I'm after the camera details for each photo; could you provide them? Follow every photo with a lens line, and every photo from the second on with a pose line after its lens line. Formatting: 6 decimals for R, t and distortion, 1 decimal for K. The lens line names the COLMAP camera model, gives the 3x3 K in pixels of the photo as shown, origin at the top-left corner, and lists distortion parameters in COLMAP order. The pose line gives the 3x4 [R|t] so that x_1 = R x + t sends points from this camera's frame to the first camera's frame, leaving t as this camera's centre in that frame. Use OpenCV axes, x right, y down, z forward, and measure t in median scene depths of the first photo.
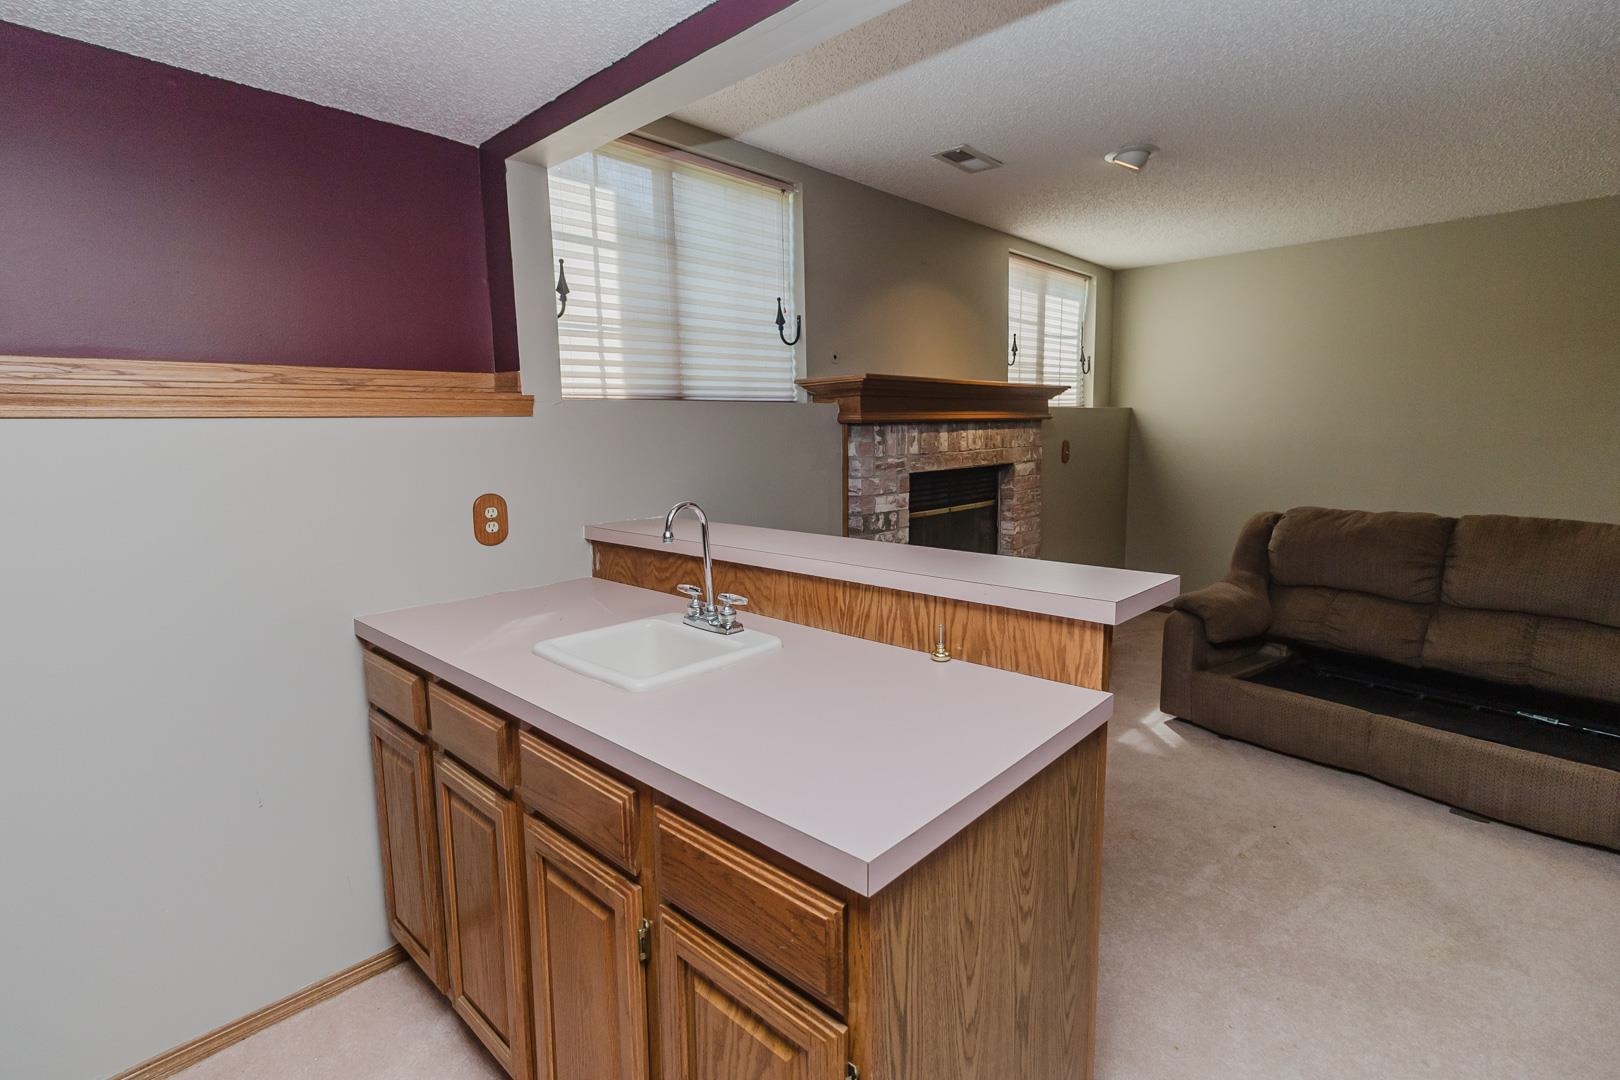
lens RADIAL K [[747.1, 0, 804.9], [0, 747.1, 522.8], [0, 0, 1]] dist [-0.001695, -0.000485]
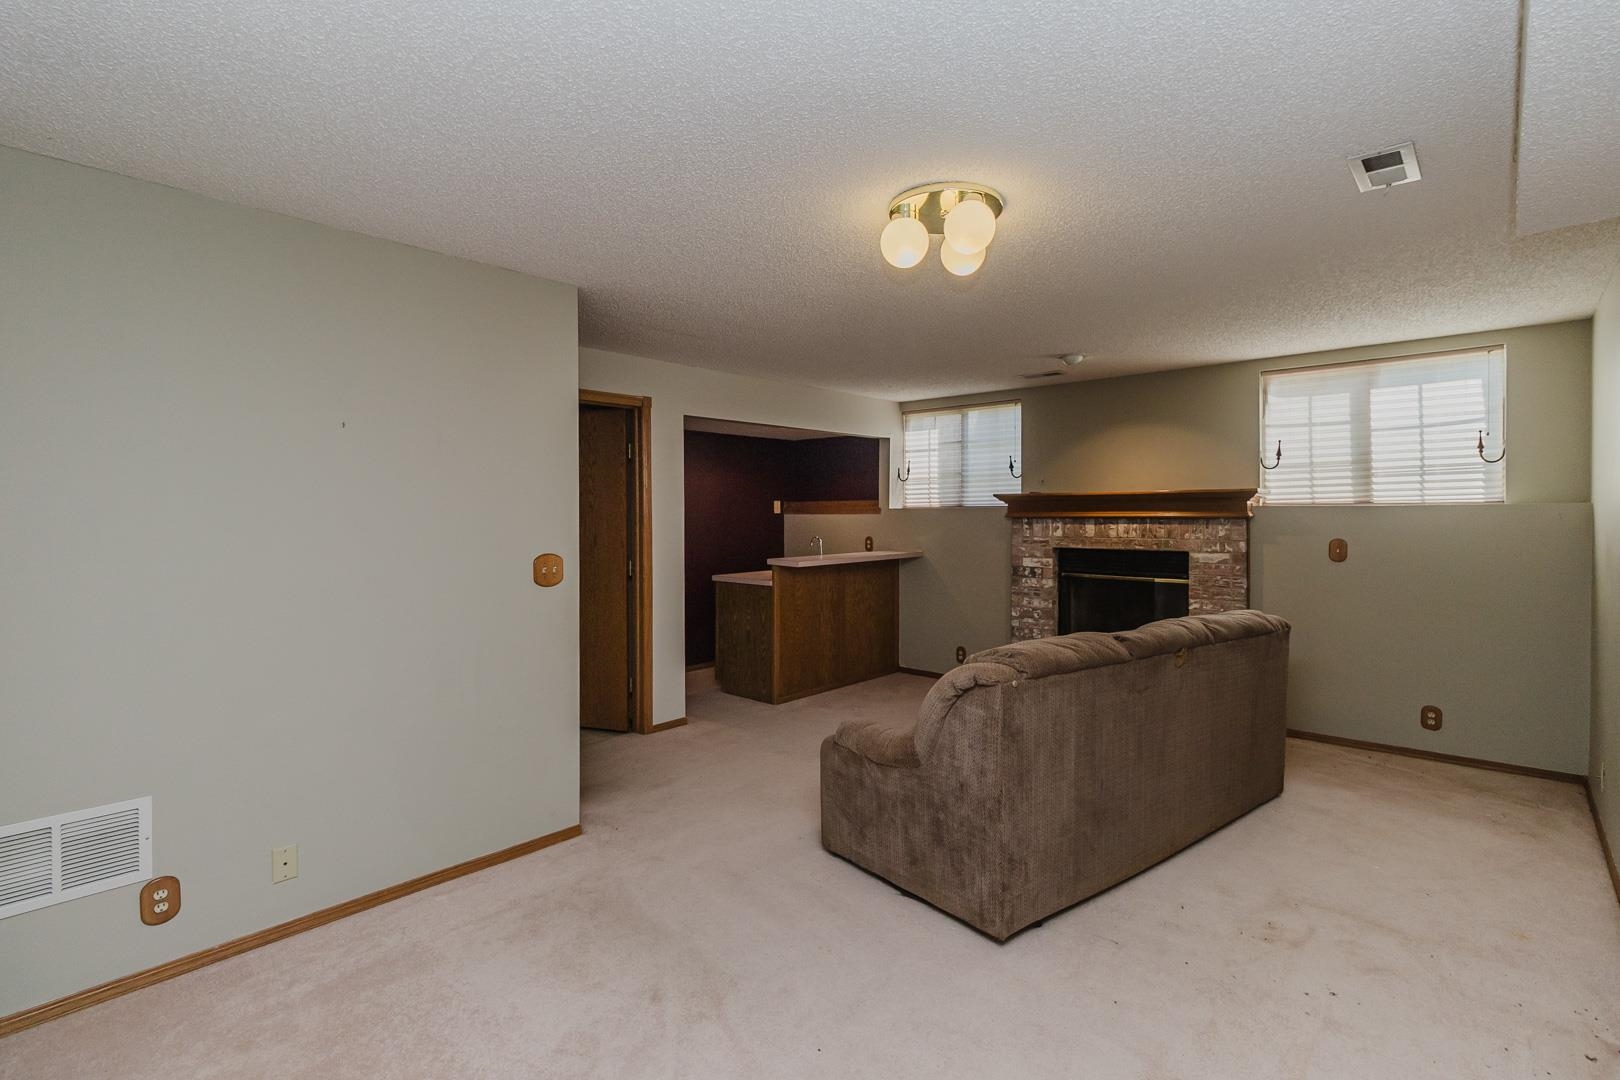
lens RADIAL K [[775.4, 0, 810.0], [0, 775.4, 540.0], [0, 0, 1]] dist [-0.003685, -0.000361]
pose [[0.014802, 0.049686, -0.998655, 1.969236], [-0.129125, 0.990496, 0.047366, -0.098443], [0.991518, 0.128250, 0.021077, 0.420278]]
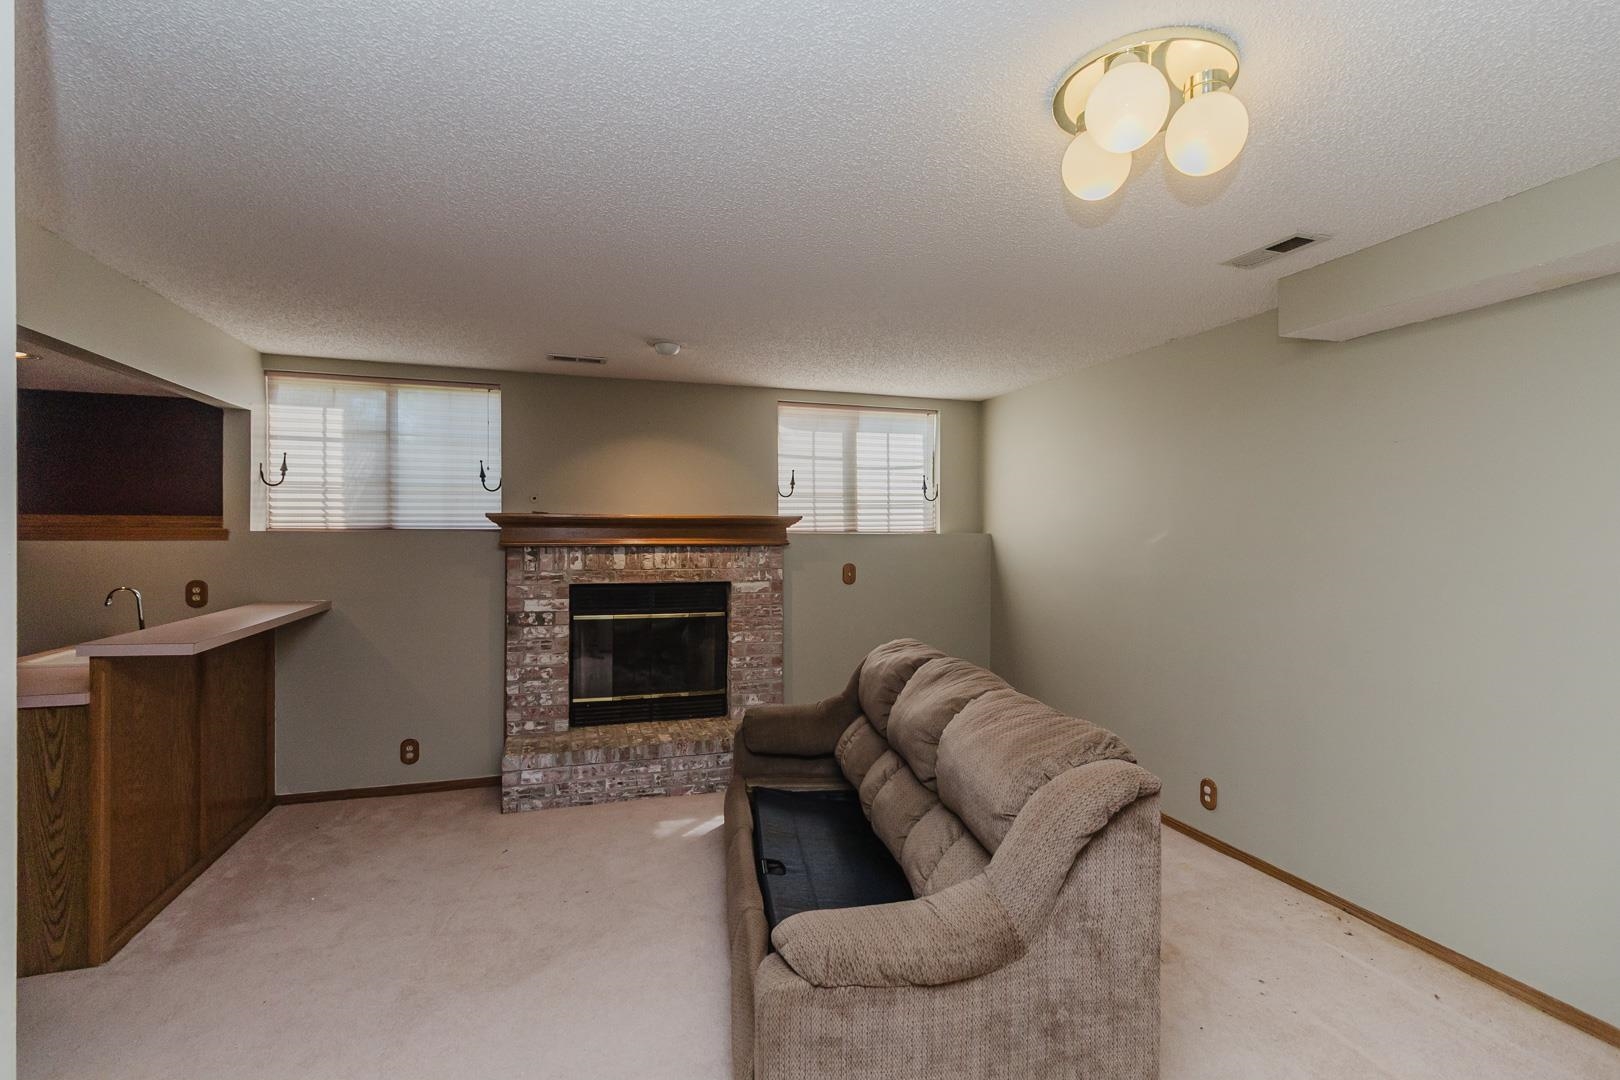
lens RADIAL K [[728.4, 0, 810.0], [0, 728.4, 540.0], [0, 0, 1]] dist [-0.000958, -0.000165]
pose [[0.879160, 0.025279, -0.475856, 1.165146], [-0.080497, 0.992119, -0.096017, -0.055999], [0.469678, 0.122719, 0.874267, 0.061811]]
